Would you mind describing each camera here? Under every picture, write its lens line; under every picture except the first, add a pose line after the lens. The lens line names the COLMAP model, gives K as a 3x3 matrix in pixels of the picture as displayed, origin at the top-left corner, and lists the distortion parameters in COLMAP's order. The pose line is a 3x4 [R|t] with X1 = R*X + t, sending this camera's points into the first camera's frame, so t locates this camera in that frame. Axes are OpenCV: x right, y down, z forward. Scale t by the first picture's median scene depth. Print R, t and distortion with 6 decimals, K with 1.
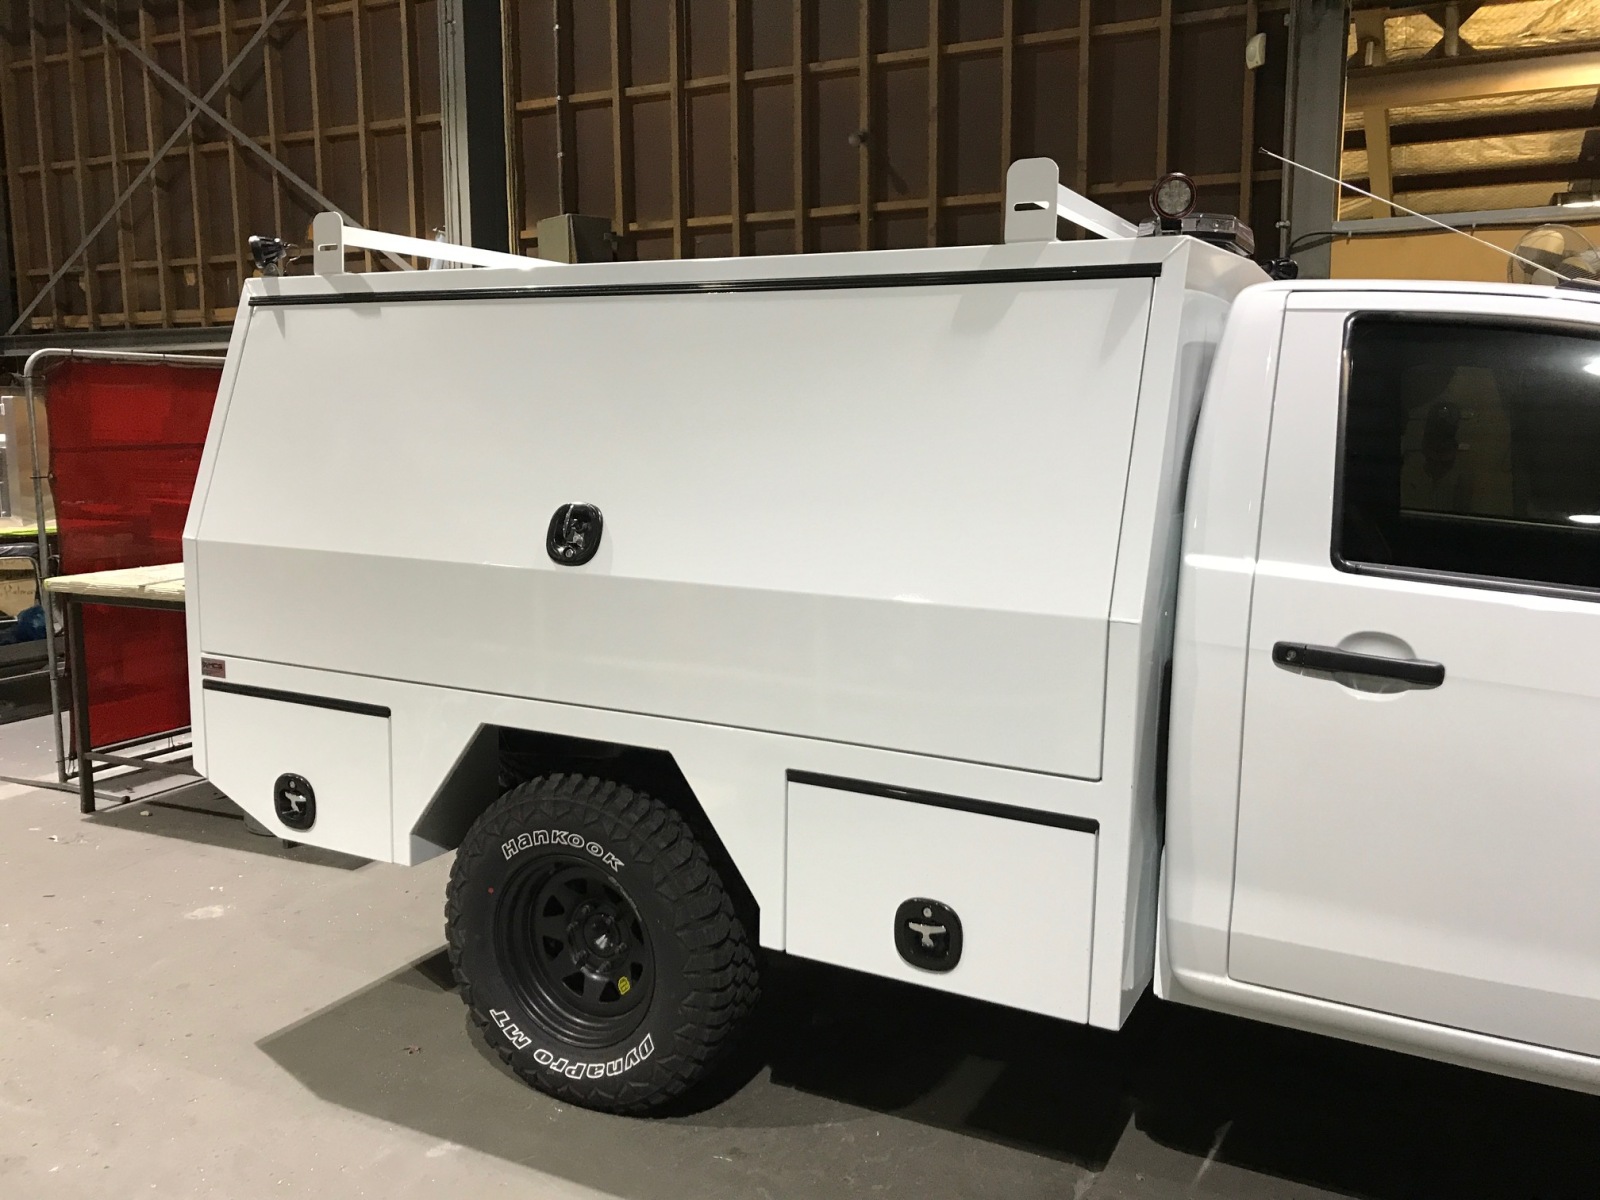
lens RADIAL K [[1301.5, 0, 799.6], [0, 1301.5, 596.2], [0, 0, 1]] dist [0.010256, -0.024932]
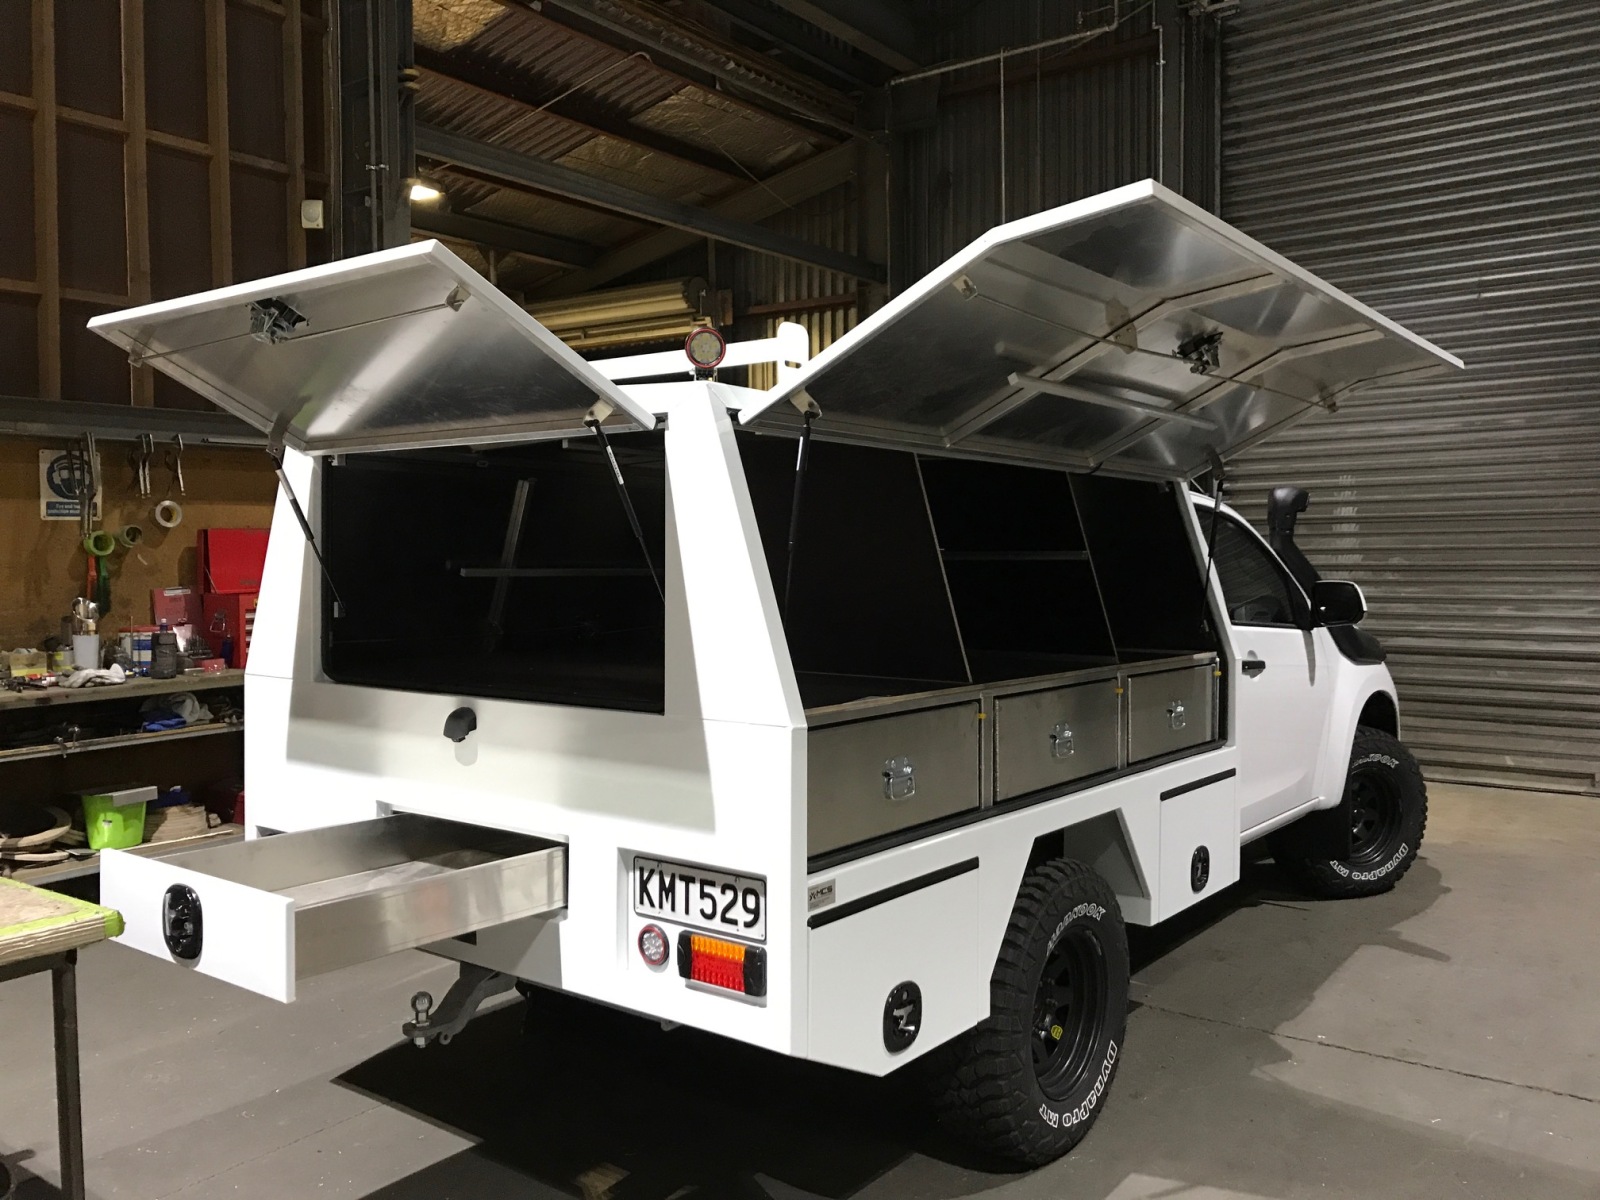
lens RADIAL K [[1301.5, 0, 794.8], [0, 1301.5, 603.5], [0, 0, 1]] dist [0.010256, -0.024932]
pose [[0.175705, -0.041673, 0.983560, -1.206854], [0.137637, 0.990330, 0.017372, -0.127804], [-0.974774, 0.132322, 0.179742, 0.881738]]
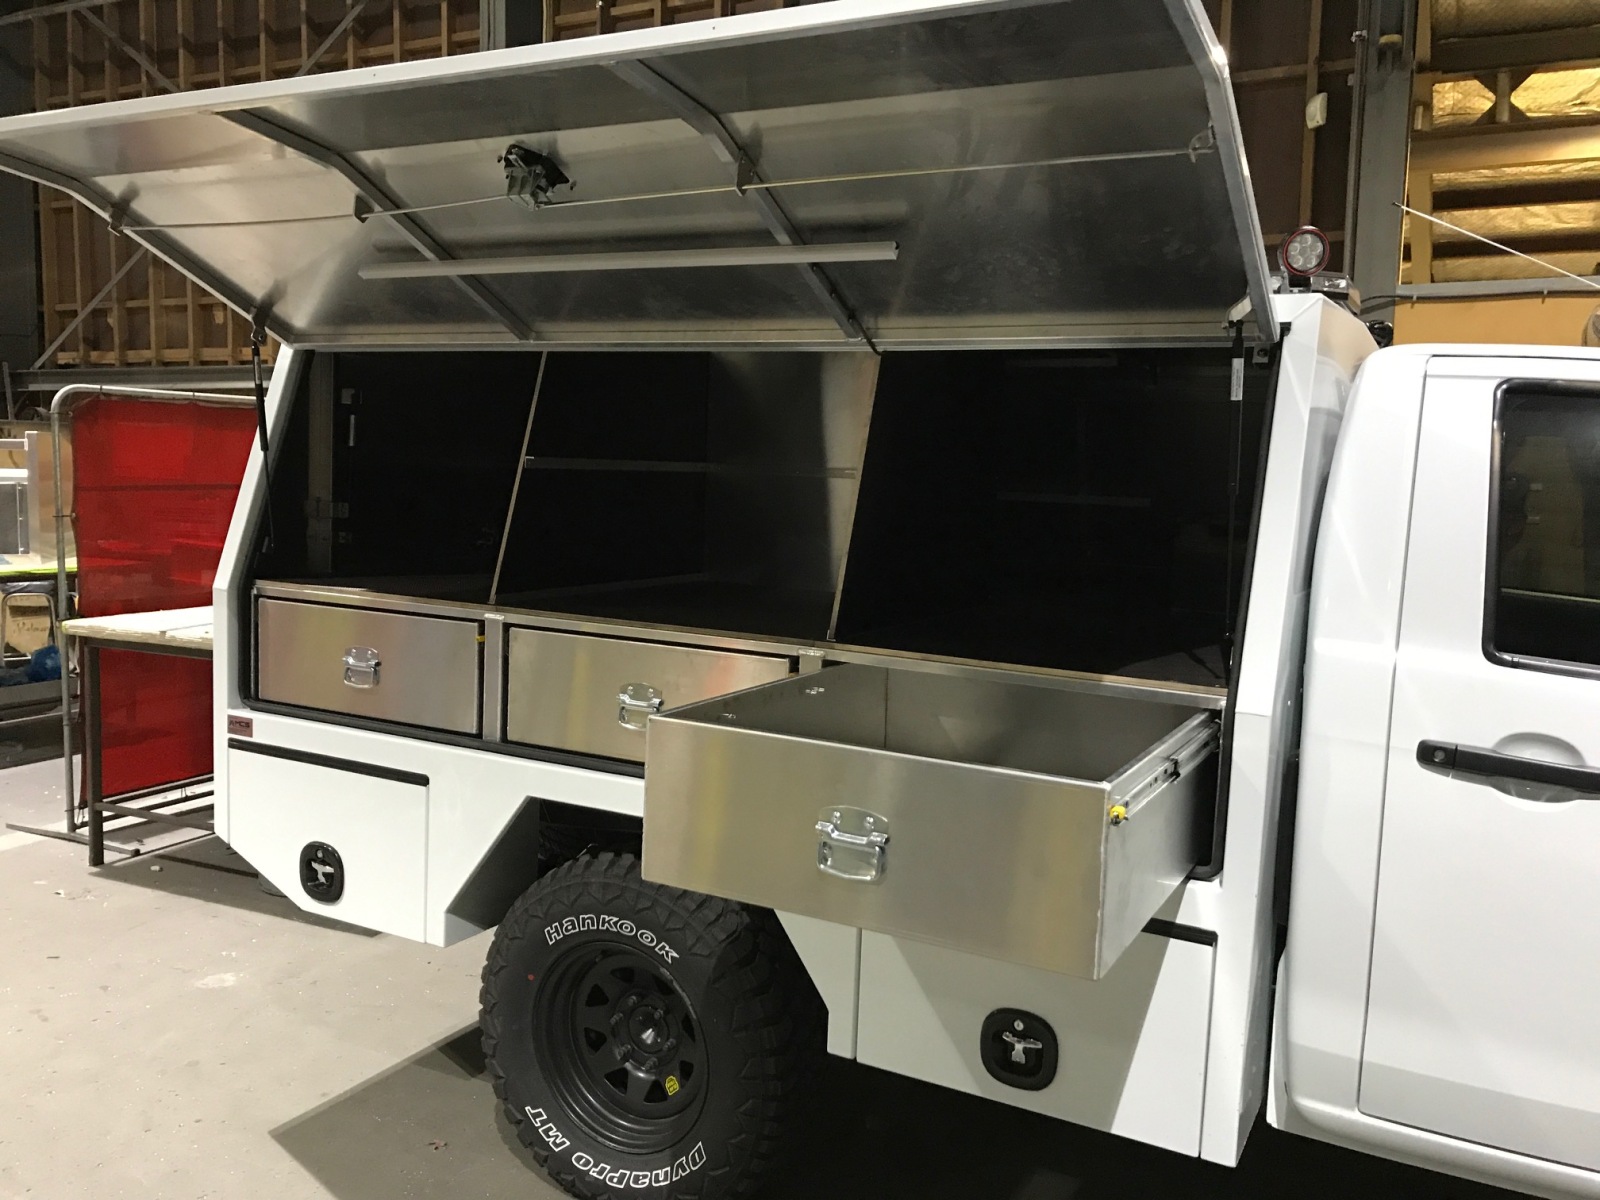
lens RADIAL K [[1301.5, 0, 794.7], [0, 1301.5, 599.7], [0, 0, 1]] dist [0.010256, -0.024932]
pose [[0.999644, 0.024839, -0.009689, -0.043097], [-0.025170, 0.999048, -0.035621, -0.013047], [0.008795, 0.035852, 0.999318, 0.060012]]
